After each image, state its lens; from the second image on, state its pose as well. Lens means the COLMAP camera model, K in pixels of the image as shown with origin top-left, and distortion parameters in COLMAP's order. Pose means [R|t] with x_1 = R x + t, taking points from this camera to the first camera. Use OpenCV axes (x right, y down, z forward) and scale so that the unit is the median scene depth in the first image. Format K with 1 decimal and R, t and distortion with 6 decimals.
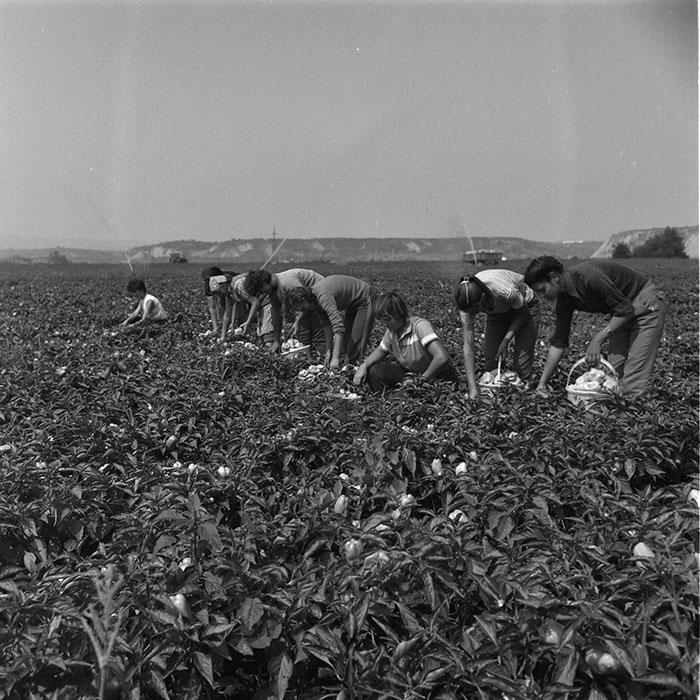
lens RADIAL K [[950.2, 0, 365.3], [0, 950.2, 323.0], [0, 0, 1]] dist [0.060867, -0.092153]
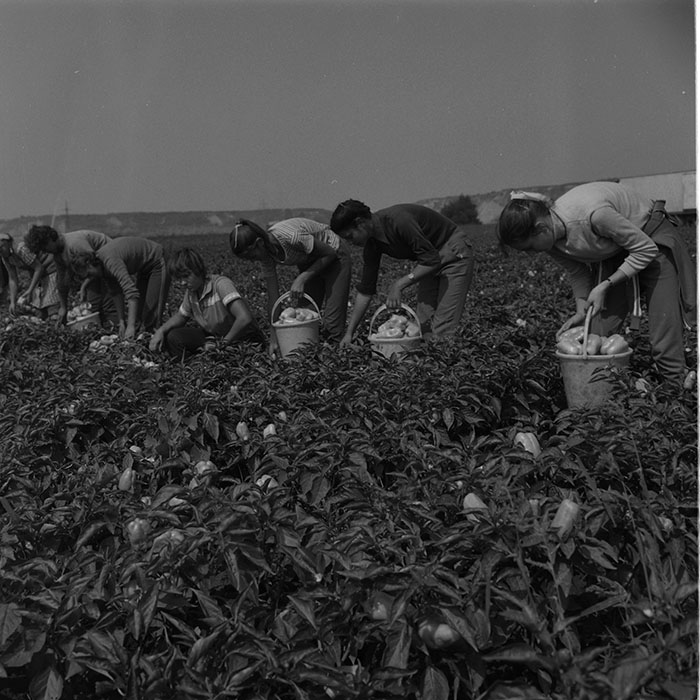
lens RADIAL K [[950.2, 0, 365.3], [0, 950.2, 323.0], [0, 0, 1]] dist [0.060867, -0.092153]
pose [[0.978751, -0.044709, 0.200117, 0.019167], [0.038976, 0.998711, 0.032499, 0.034883], [-0.201312, -0.024009, 0.979233, 0.140431]]
